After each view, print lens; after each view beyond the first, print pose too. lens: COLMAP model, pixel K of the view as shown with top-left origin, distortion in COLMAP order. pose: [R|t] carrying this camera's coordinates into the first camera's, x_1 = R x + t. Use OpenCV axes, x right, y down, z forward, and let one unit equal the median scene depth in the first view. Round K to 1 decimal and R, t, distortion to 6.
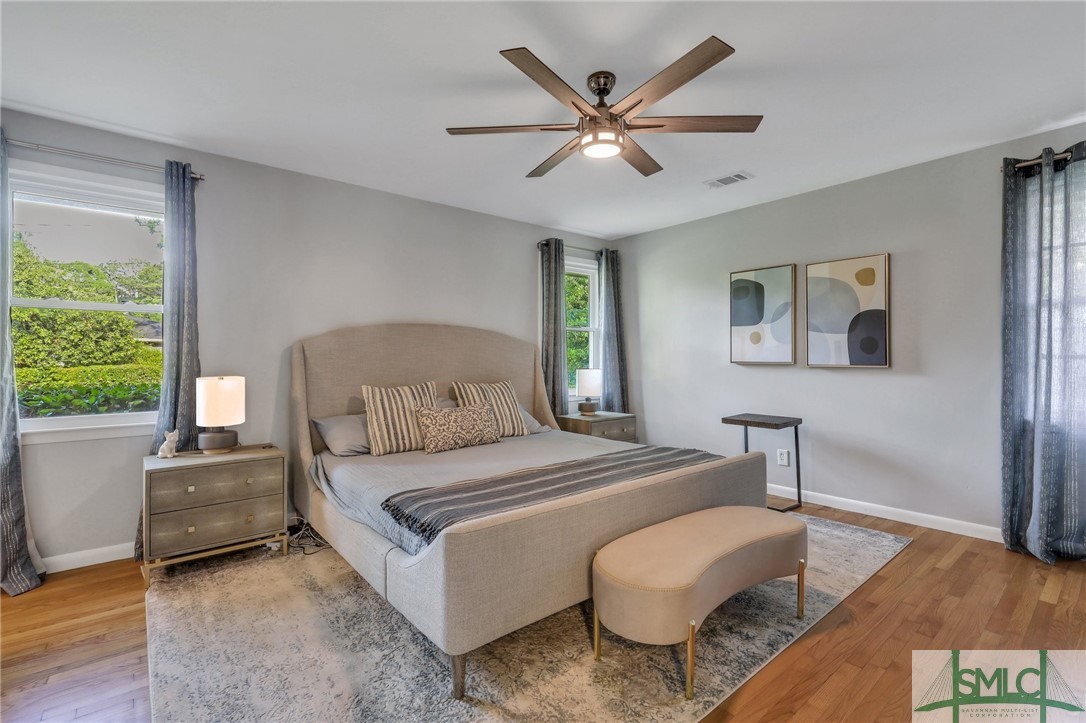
lens RADIAL K [[496.7, 0, 540.7], [0, 496.7, 363.8], [0, 0, 1]] dist [-0.001919, 0.000295]
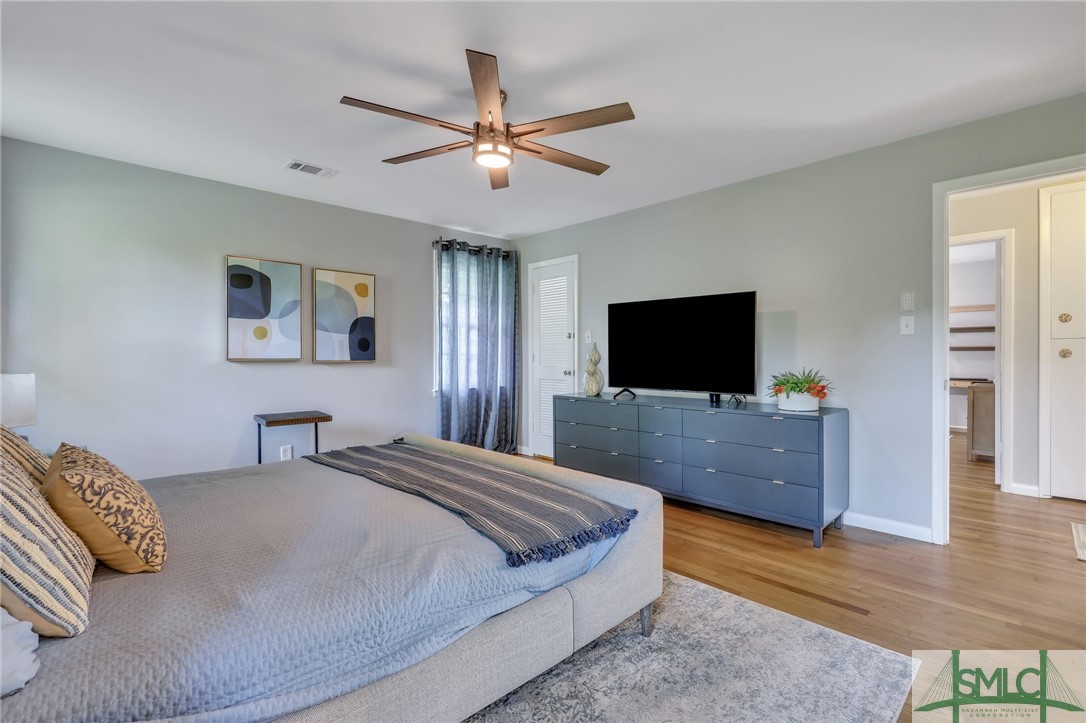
lens RADIAL K [[496.7, 0, 547.2], [0, 496.7, 363.2], [0, 0, 1]] dist [-0.001919, 0.000295]
pose [[-0.077957, -0.011244, 0.996893, -0.588930], [0.011826, 0.999856, 0.012202, -0.000199], [-0.996887, 0.012740, -0.077813, 0.588882]]
